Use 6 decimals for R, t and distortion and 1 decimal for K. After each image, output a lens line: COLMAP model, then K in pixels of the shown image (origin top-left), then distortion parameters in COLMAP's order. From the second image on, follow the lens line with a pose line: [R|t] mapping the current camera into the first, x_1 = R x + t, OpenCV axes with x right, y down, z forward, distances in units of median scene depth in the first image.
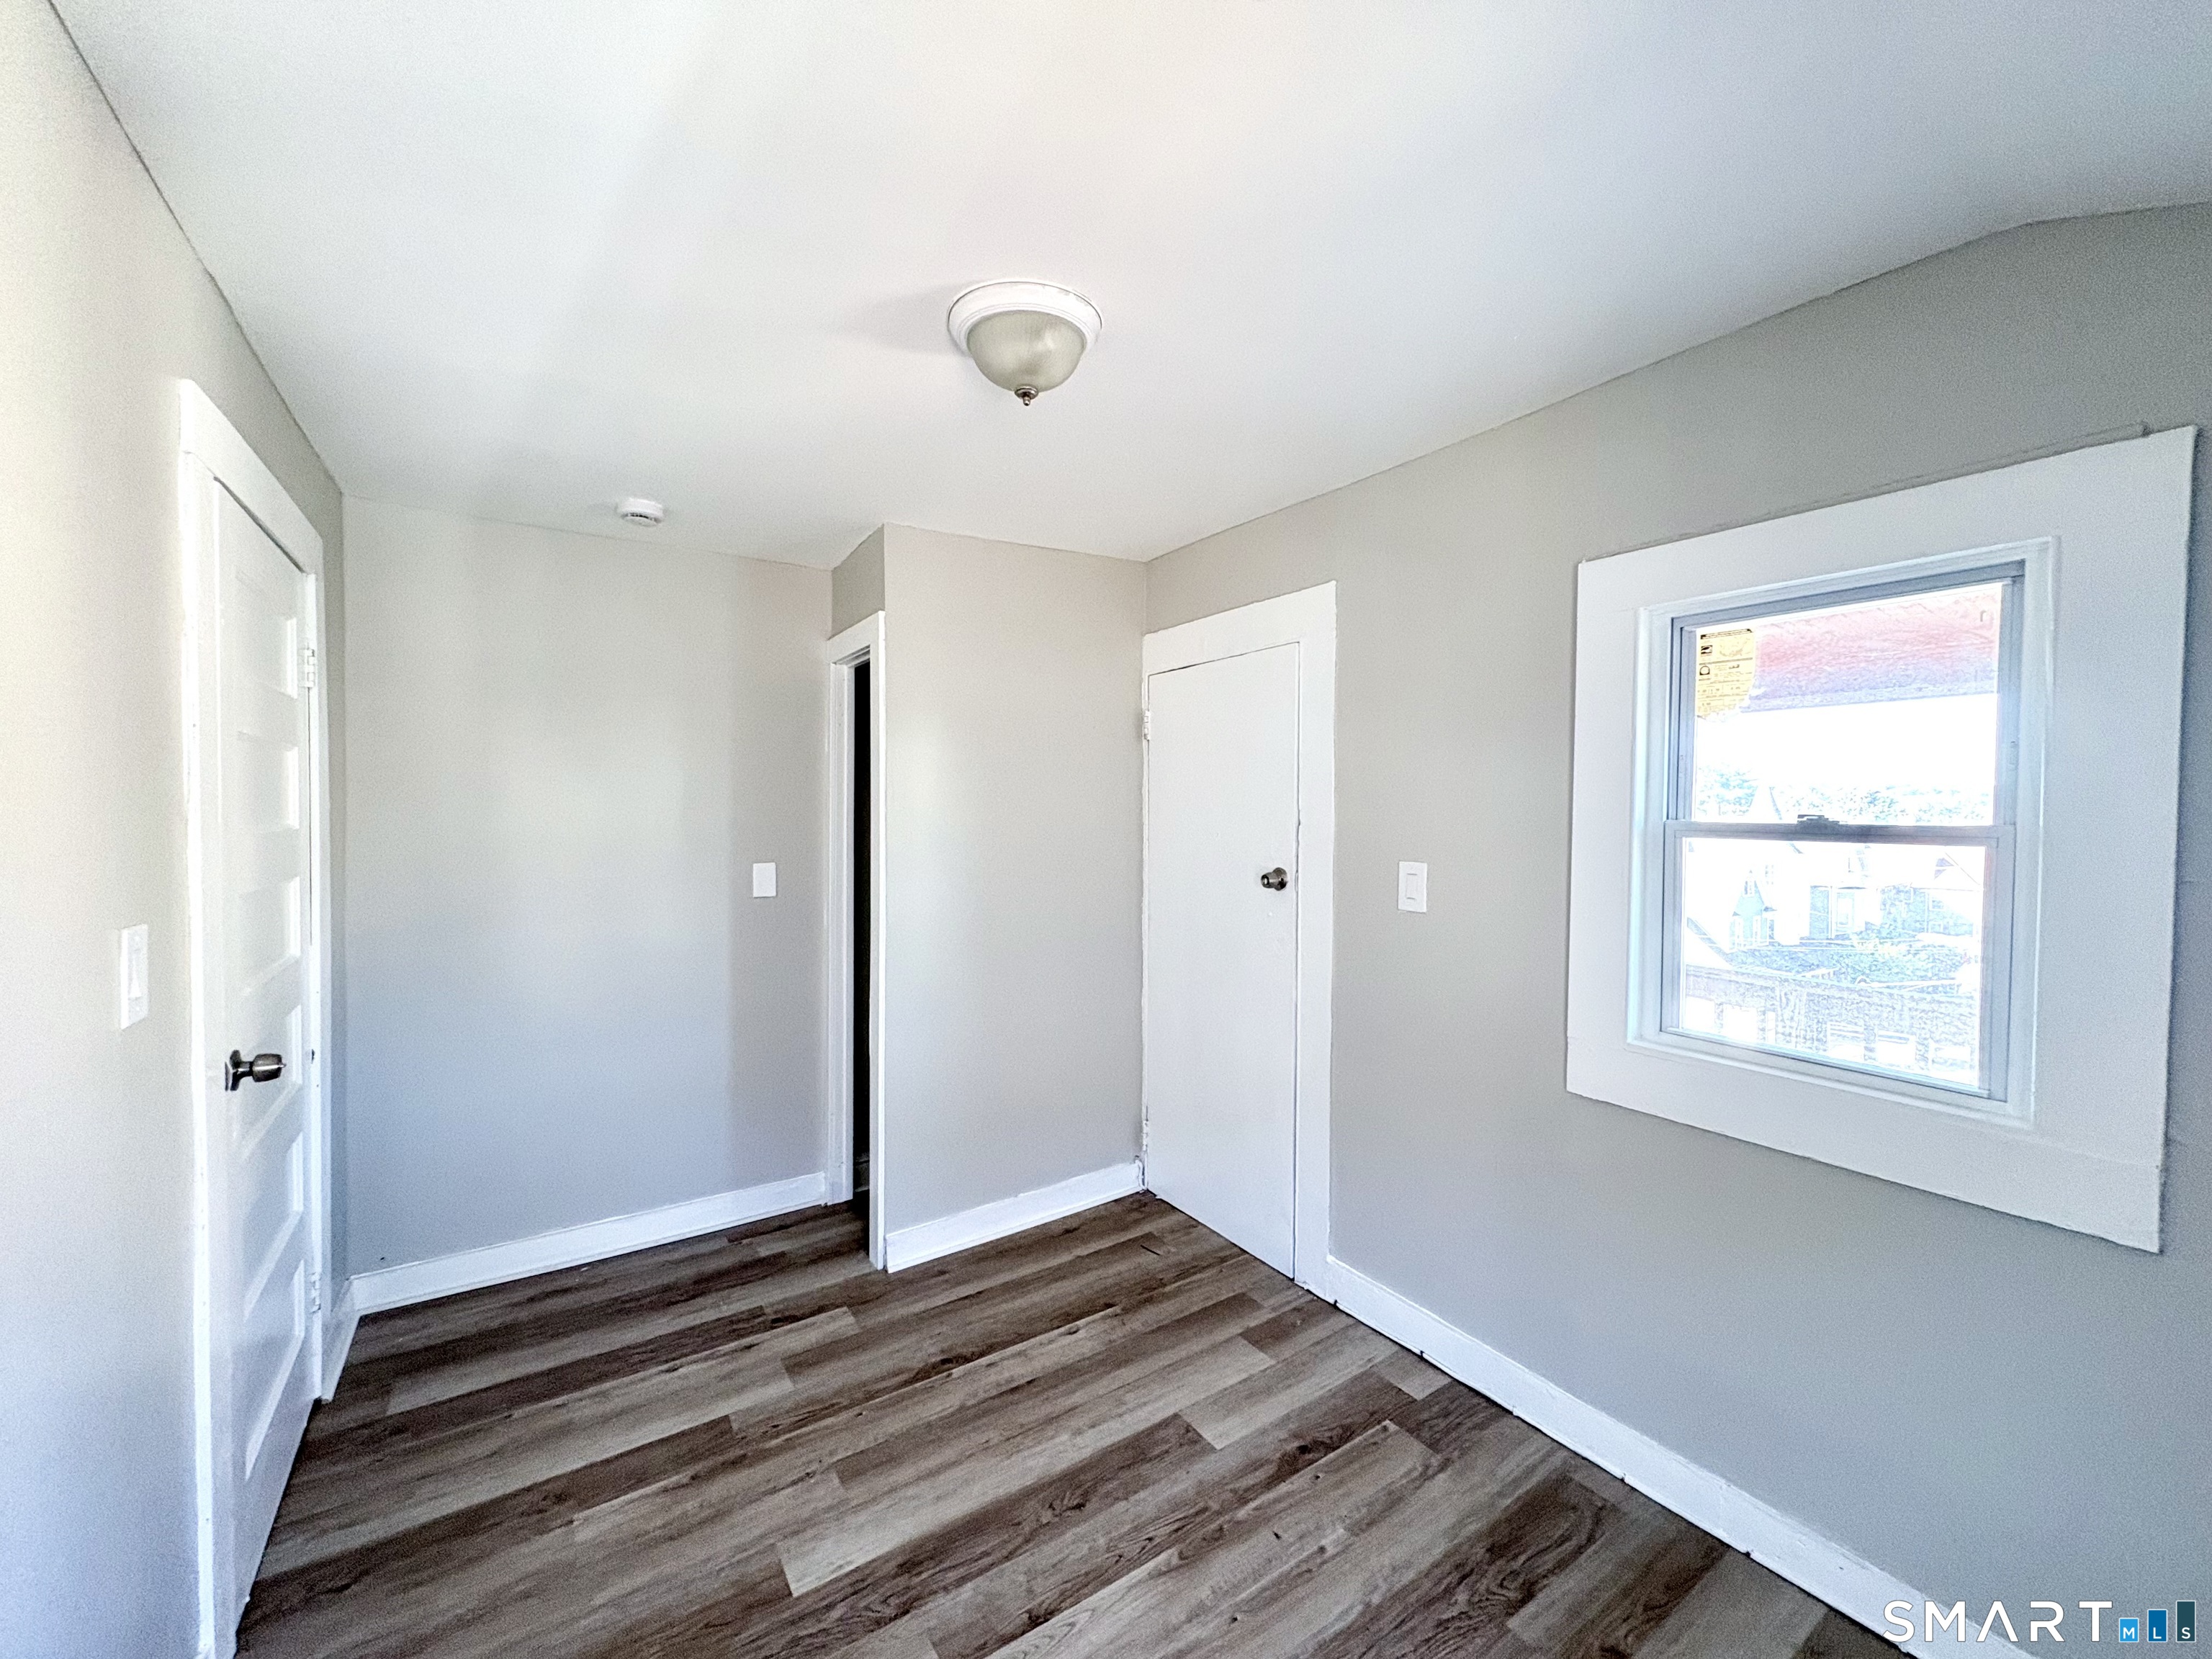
lens RADIAL K [[882.2, 0, 1112.9], [0, 882.2, 831.5], [0, 0, 1]] dist [-0.000828, -0.000151]
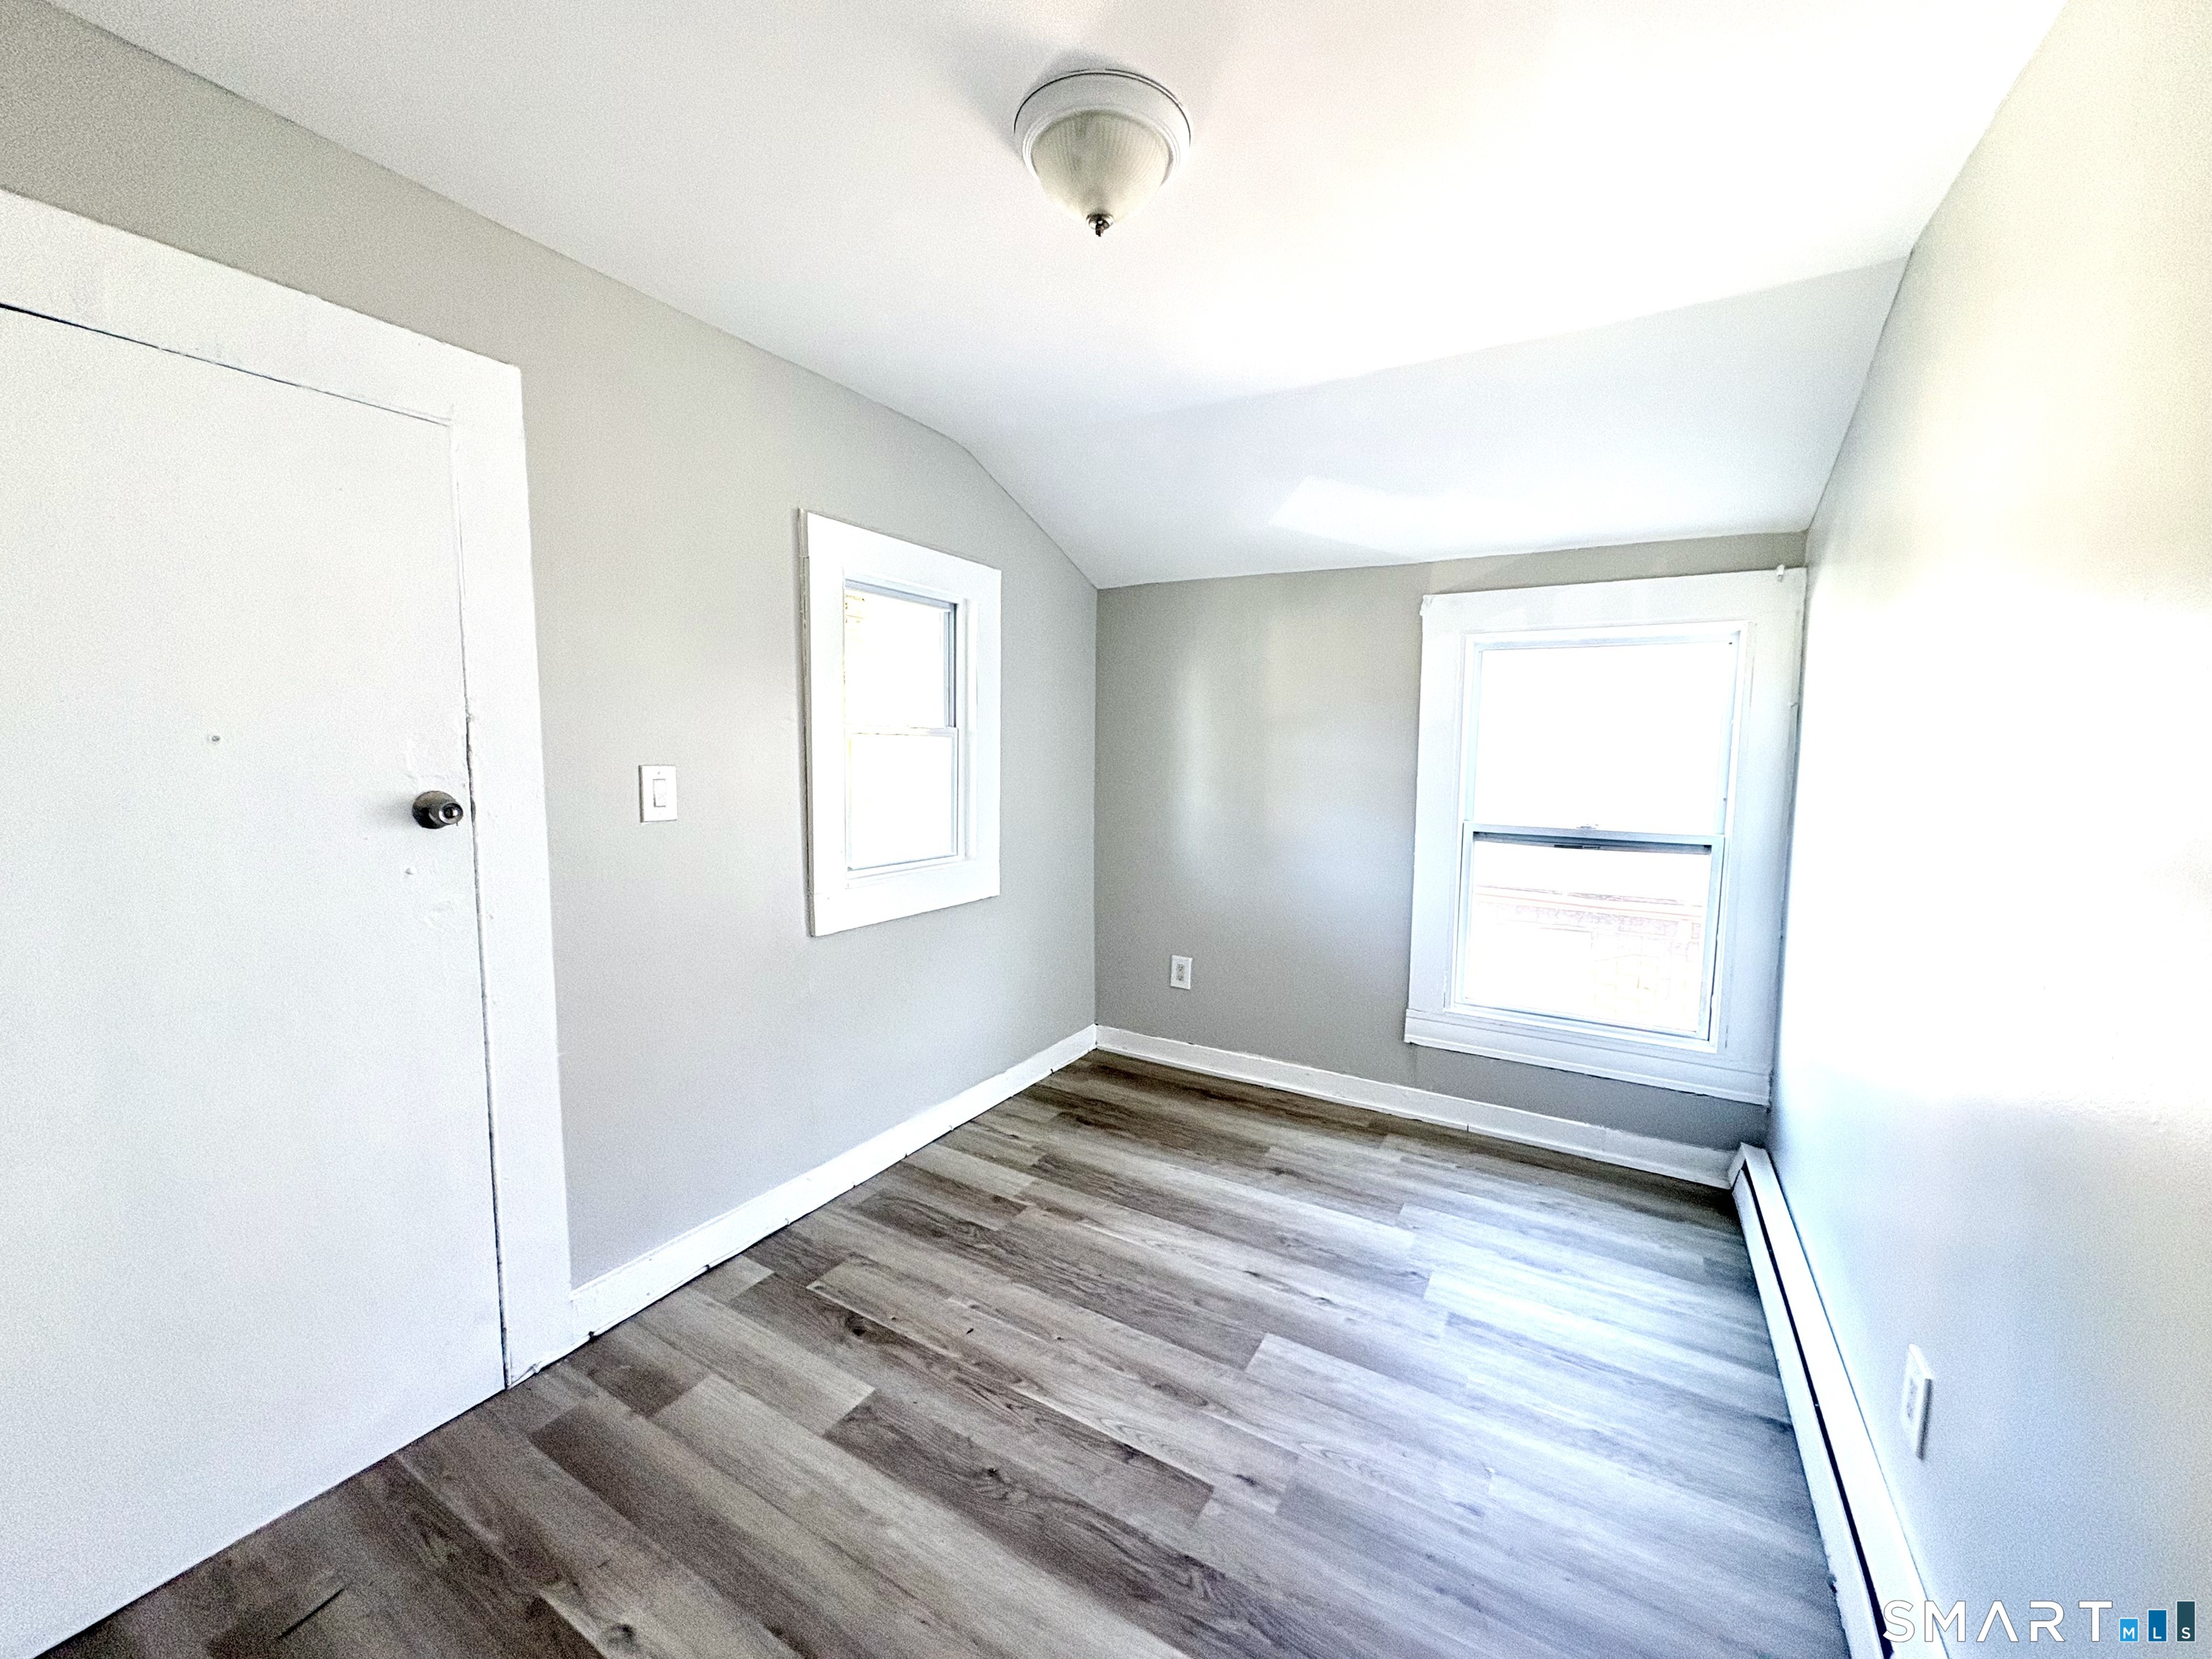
lens RADIAL K [[882.2, 0, 1107.9], [0, 882.2, 818.4], [0, 0, 1]] dist [-0.000828, -0.000151]
pose [[-0.442347, -0.087647, 0.892551, -0.870197], [0.011808, 0.994558, 0.103516, 0.003866], [-0.896766, 0.056329, -0.438905, 1.299409]]
